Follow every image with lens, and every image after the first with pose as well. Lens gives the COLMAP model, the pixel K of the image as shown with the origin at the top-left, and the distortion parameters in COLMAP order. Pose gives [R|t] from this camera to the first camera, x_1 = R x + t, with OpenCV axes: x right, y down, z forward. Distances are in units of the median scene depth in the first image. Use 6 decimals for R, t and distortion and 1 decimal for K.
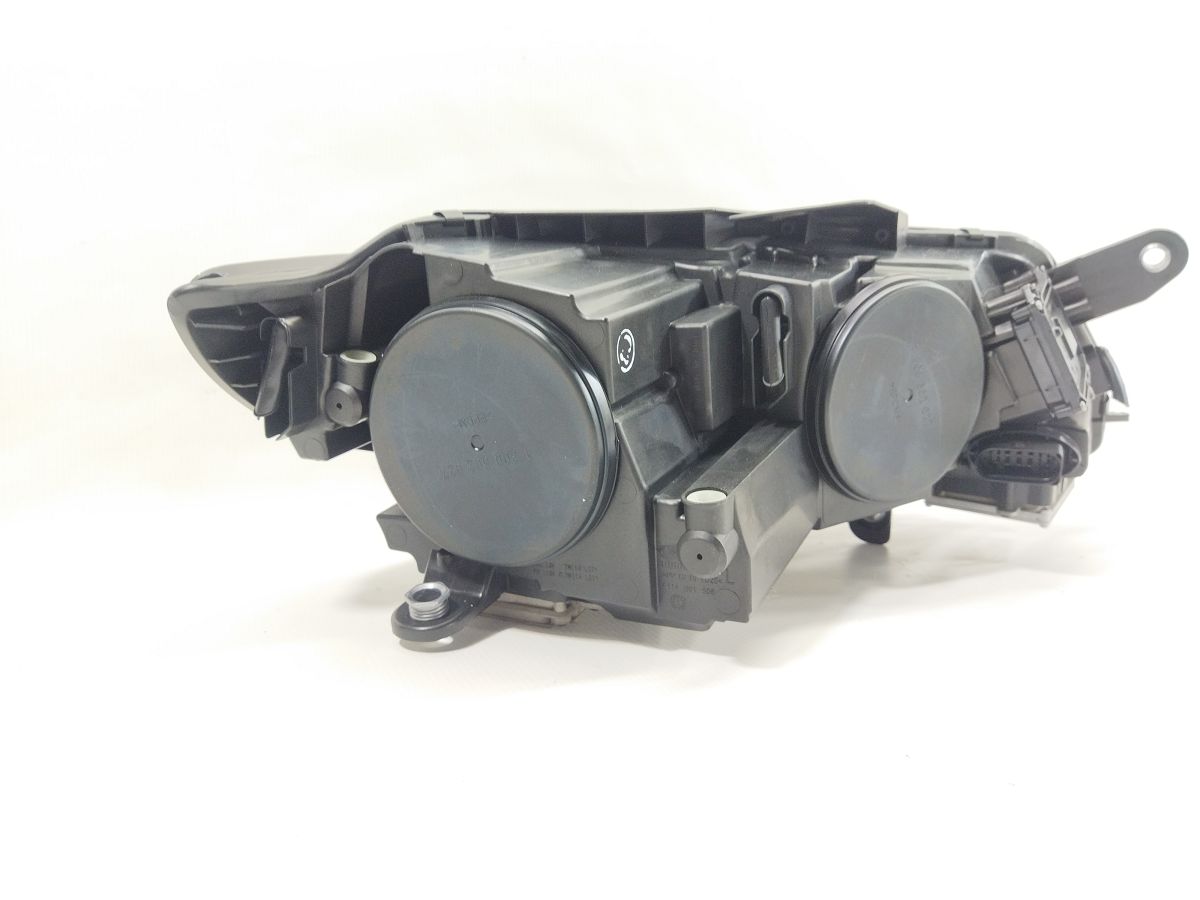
lens RADIAL K [[938.1, 0, 600.0], [0, 938.1, 450.0], [0, 0, 1]] dist [0.053909, -0.006907]
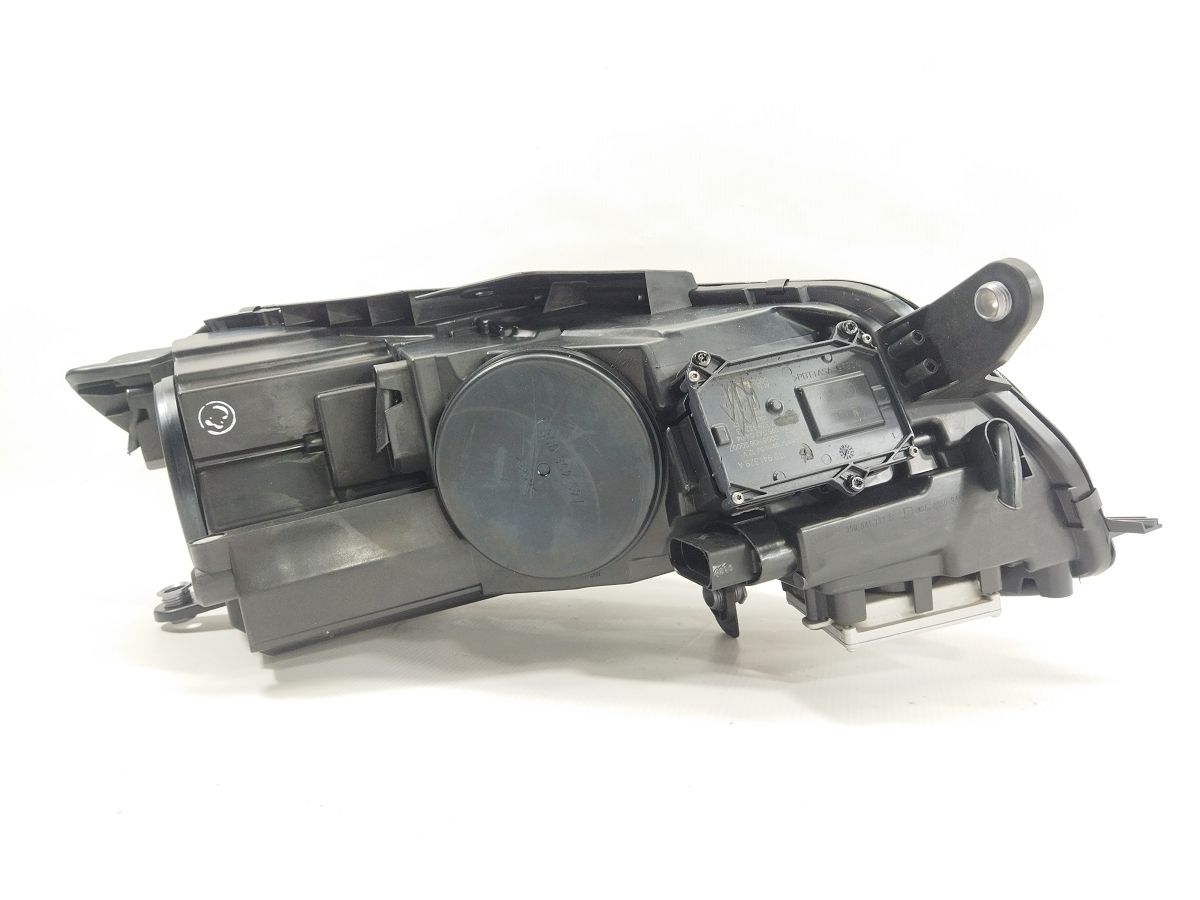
lens RADIAL K [[938.1, 0, 600.0], [0, 938.1, 450.0], [0, 0, 1]] dist [0.053909, -0.006907]
pose [[0.731428, 0.056174, -0.679601, 1.054233], [-0.076085, 0.997101, 0.000530, -0.085394], [0.677661, 0.051320, 0.733581, 0.349532]]
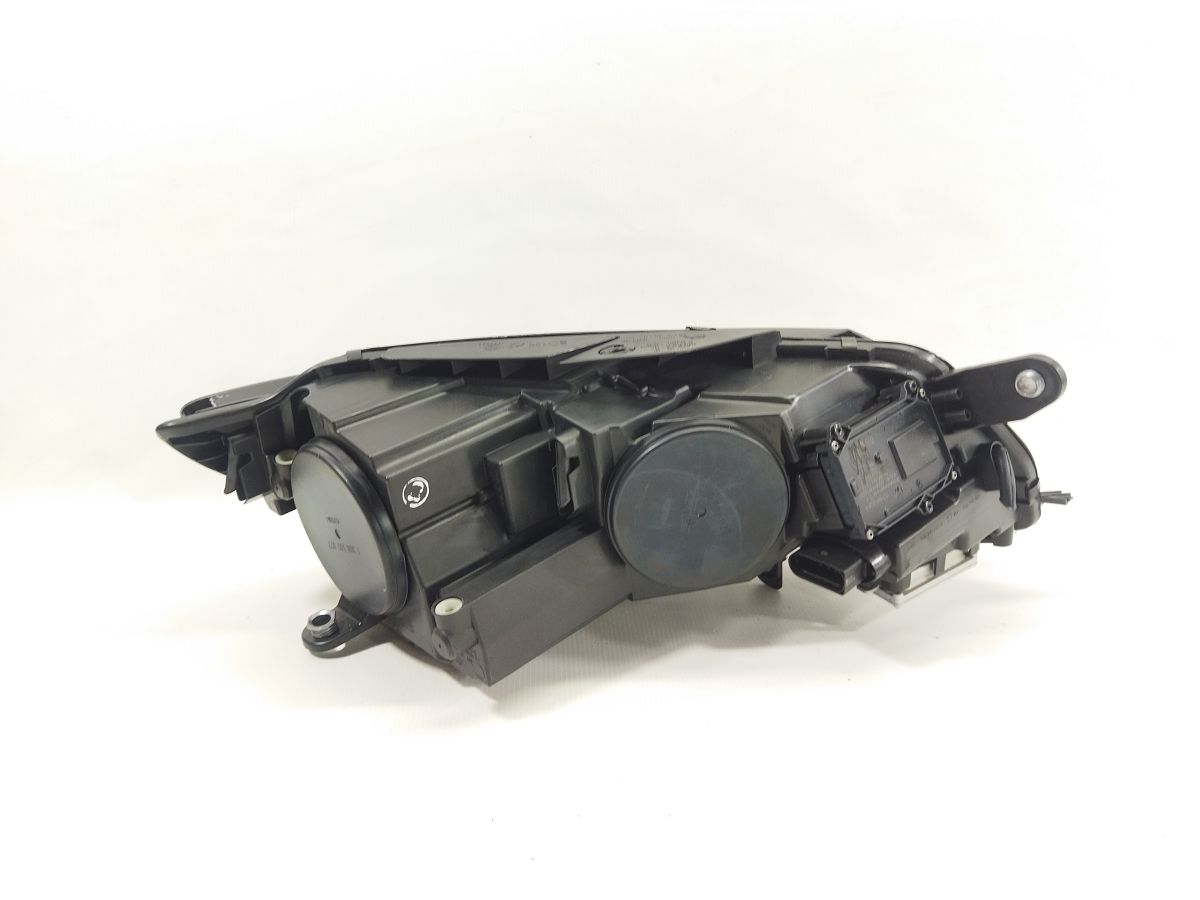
lens RADIAL K [[938.1, 0, 600.0], [0, 938.1, 450.0], [0, 0, 1]] dist [0.053909, -0.006907]
pose [[0.926424, 0.120121, -0.356805, 0.651849], [-0.047213, 0.977320, 0.206437, -0.394669], [0.373510, -0.174402, 0.911084, -0.146883]]
